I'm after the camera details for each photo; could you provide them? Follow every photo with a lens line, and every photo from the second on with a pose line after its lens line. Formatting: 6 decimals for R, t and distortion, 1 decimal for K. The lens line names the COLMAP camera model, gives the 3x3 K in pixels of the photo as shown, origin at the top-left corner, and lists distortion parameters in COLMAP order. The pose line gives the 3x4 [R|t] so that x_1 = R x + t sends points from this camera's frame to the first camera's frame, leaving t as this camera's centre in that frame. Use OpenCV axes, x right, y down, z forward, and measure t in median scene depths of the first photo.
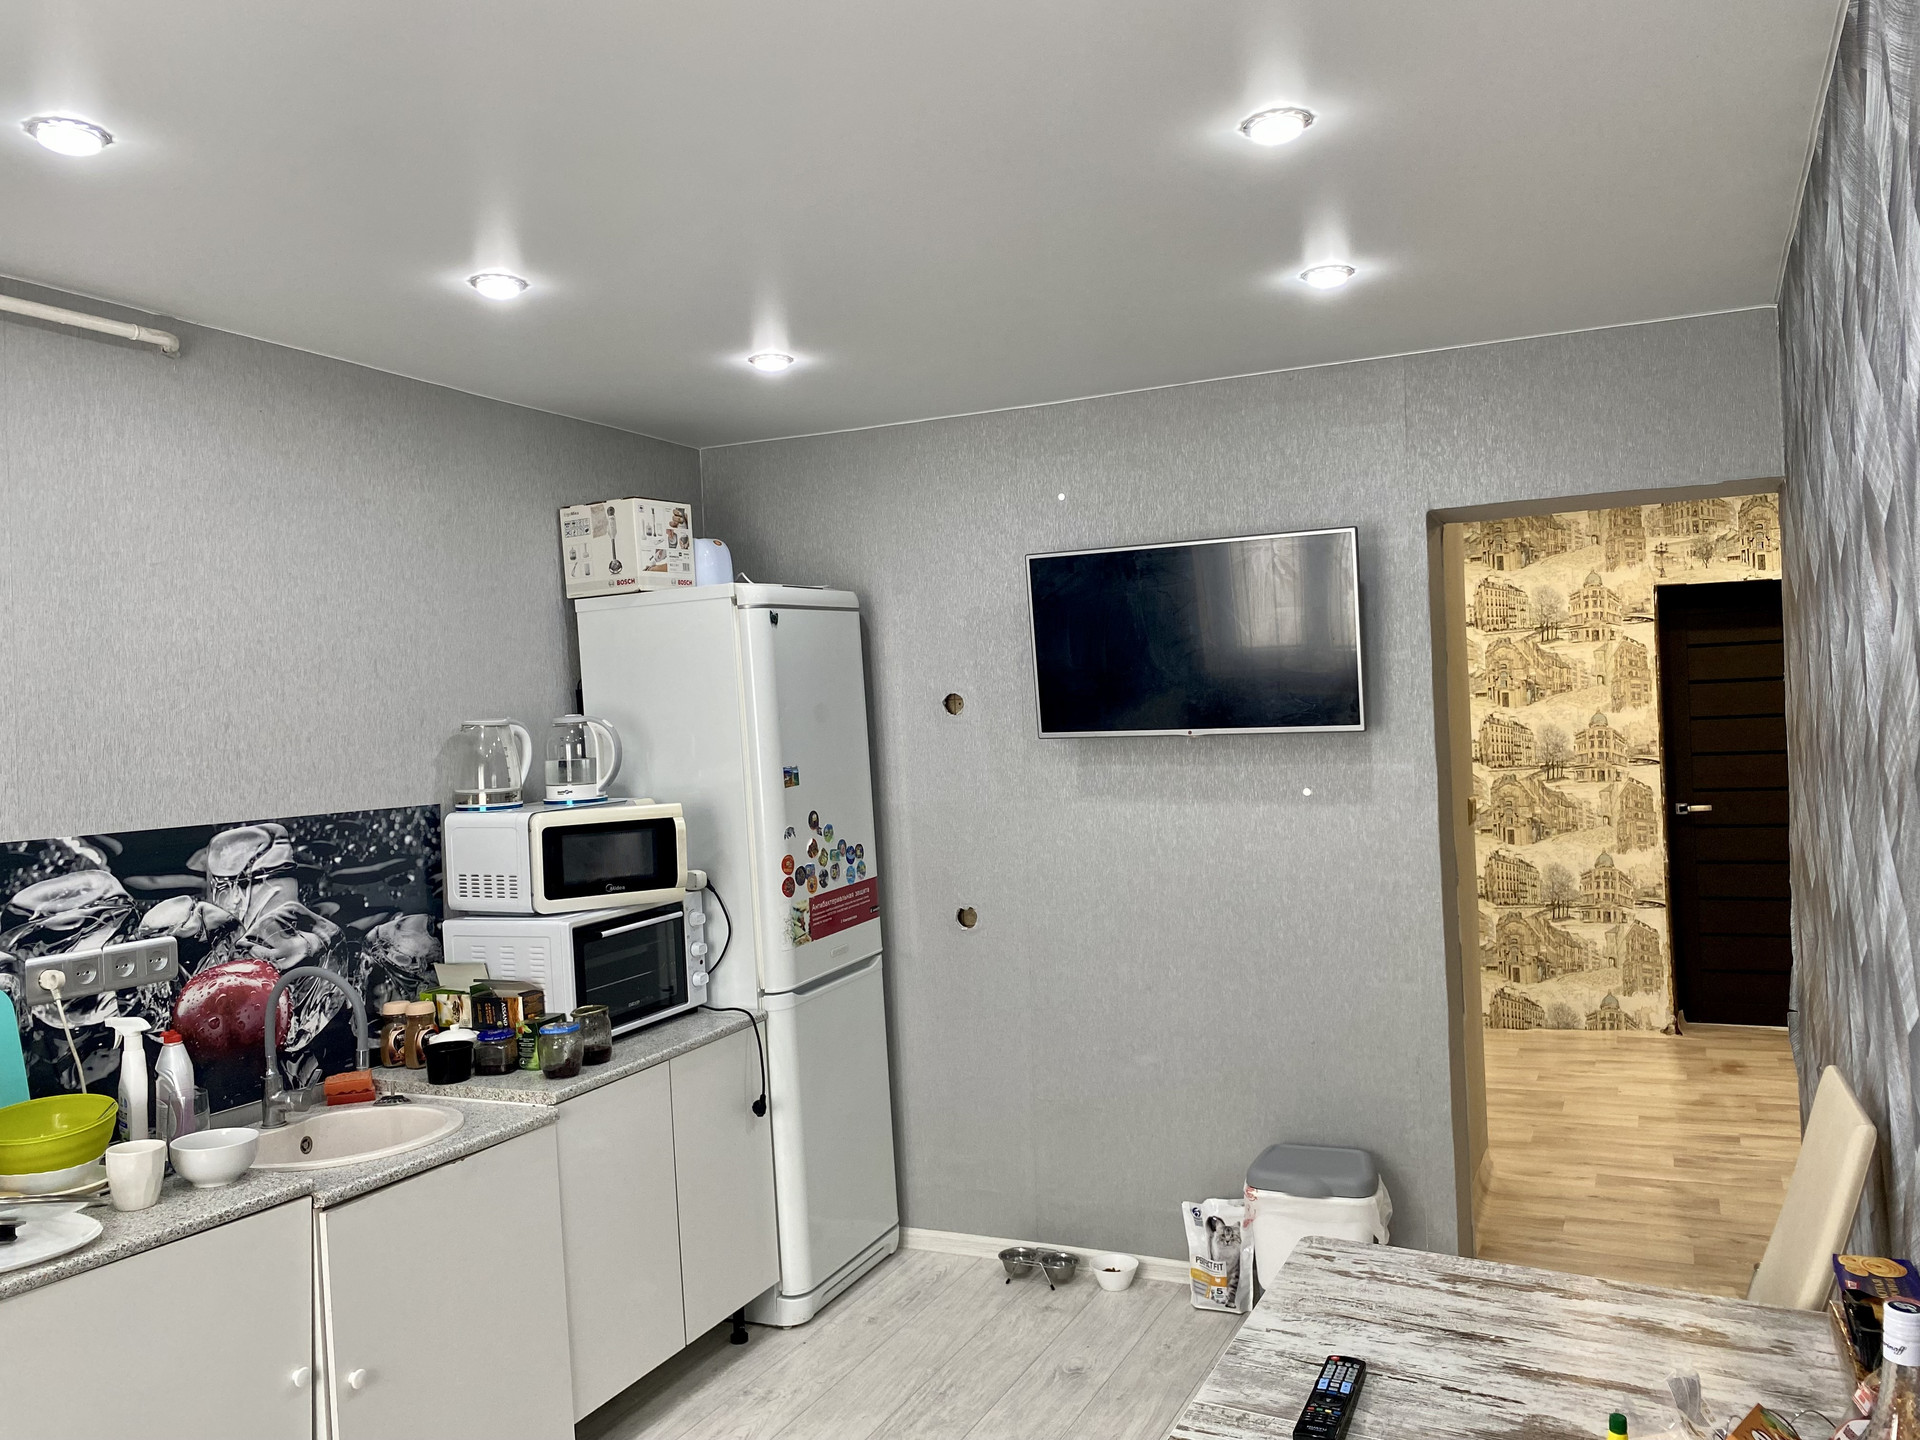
lens RADIAL K [[1449.4, 0, 968.6], [0, 1449.4, 713.3], [0, 0, 1]] dist [0.029582, -0.042541]
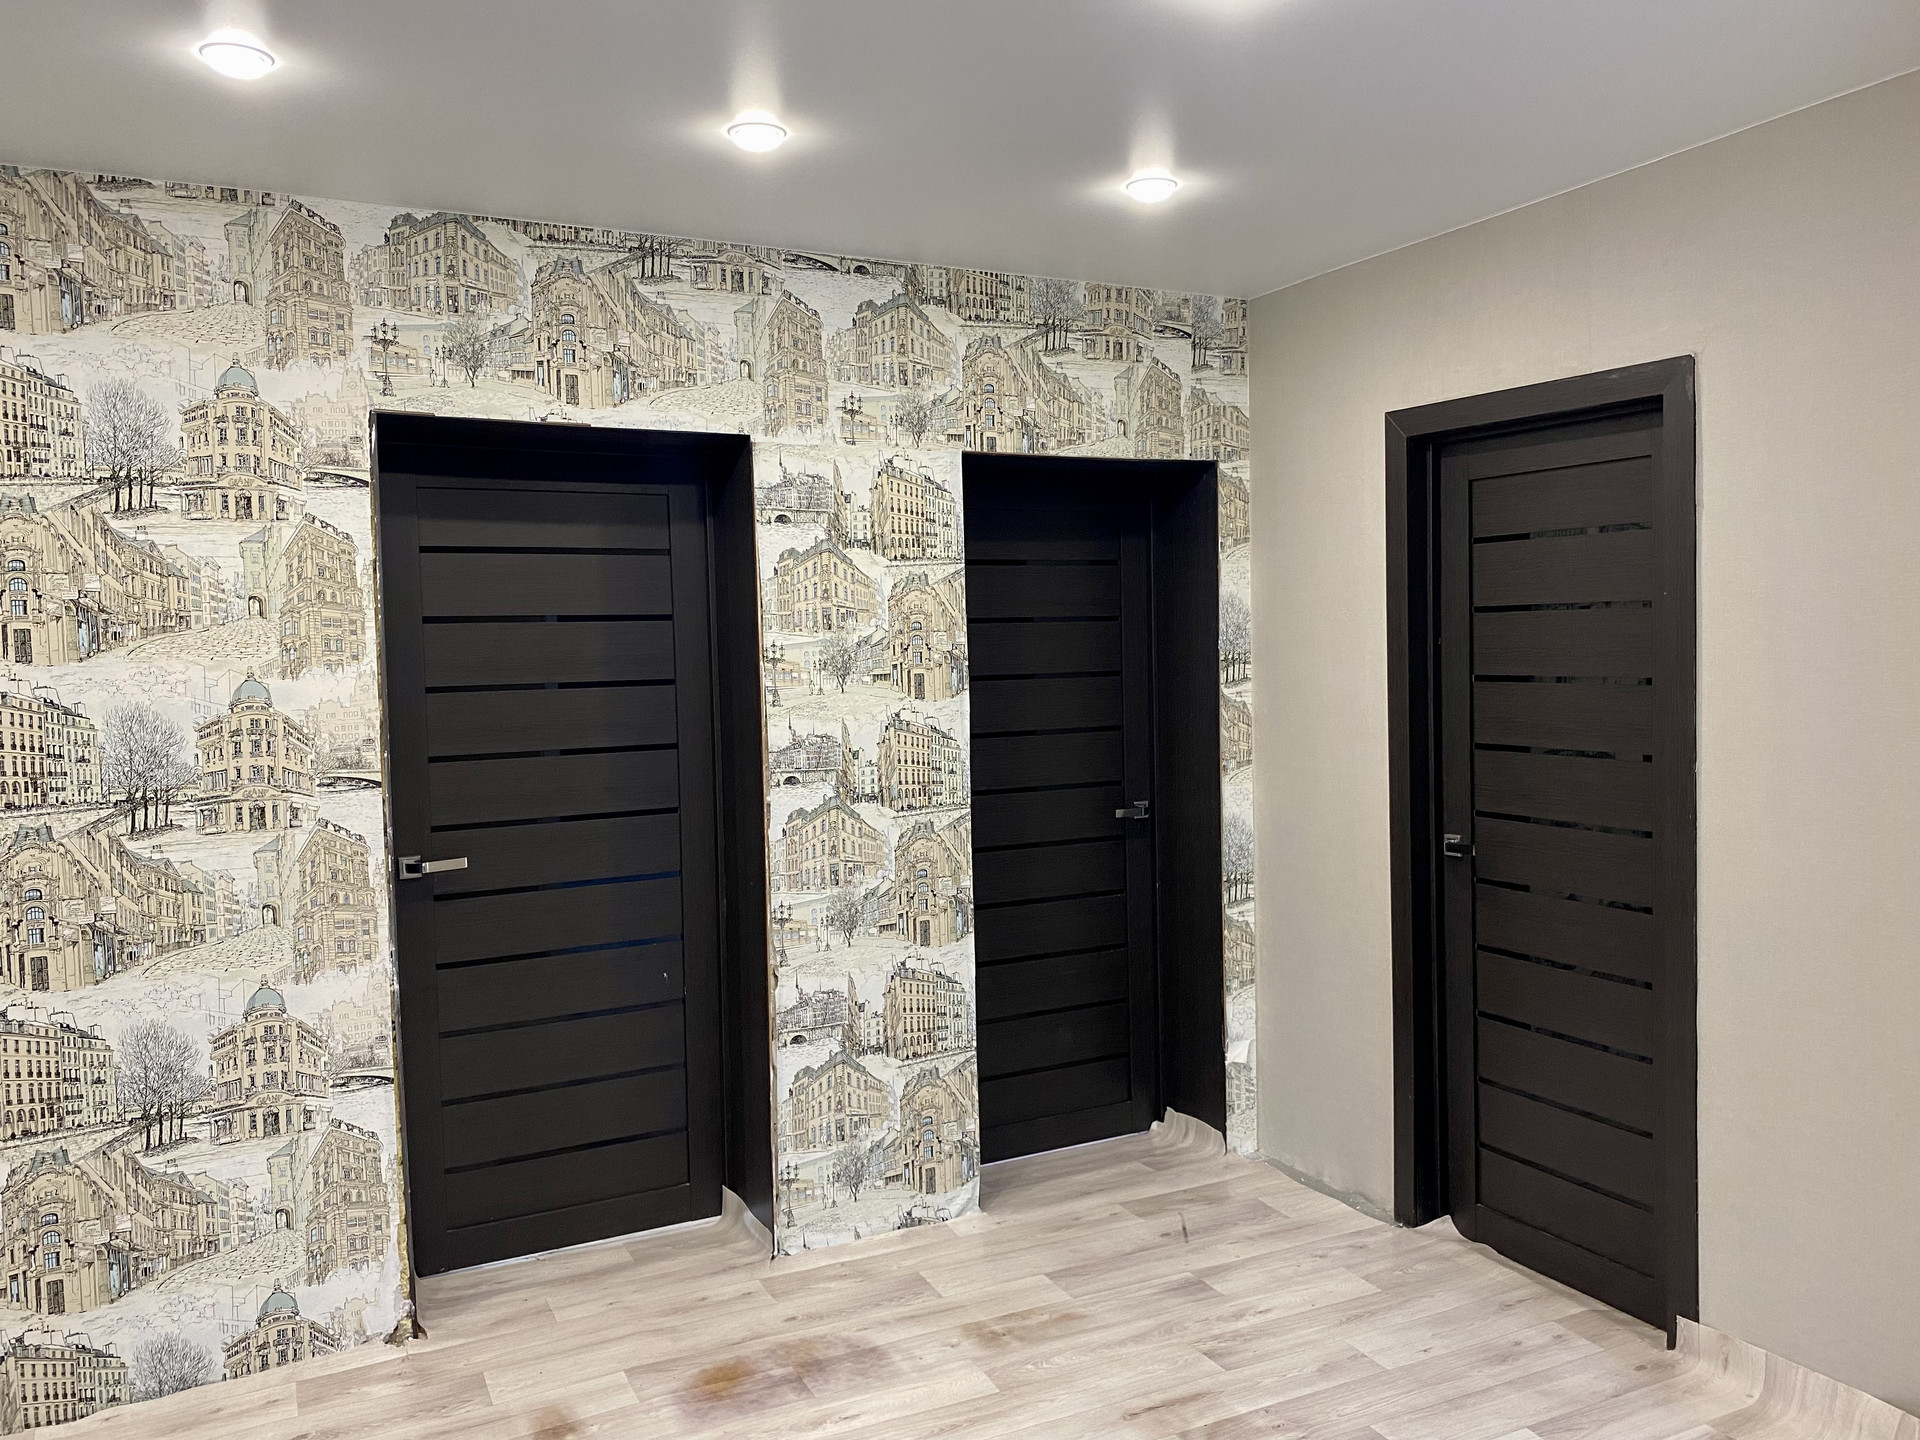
lens RADIAL K [[1449.4, 0, 965.6], [0, 1449.4, 716.6], [0, 0, 1]] dist [0.029582, -0.042541]
pose [[0.630023, -0.010164, 0.776510, 0.222260], [-0.003518, 0.999867, 0.015942, 0.003264], [-0.776569, -0.012776, 0.629903, 0.544746]]
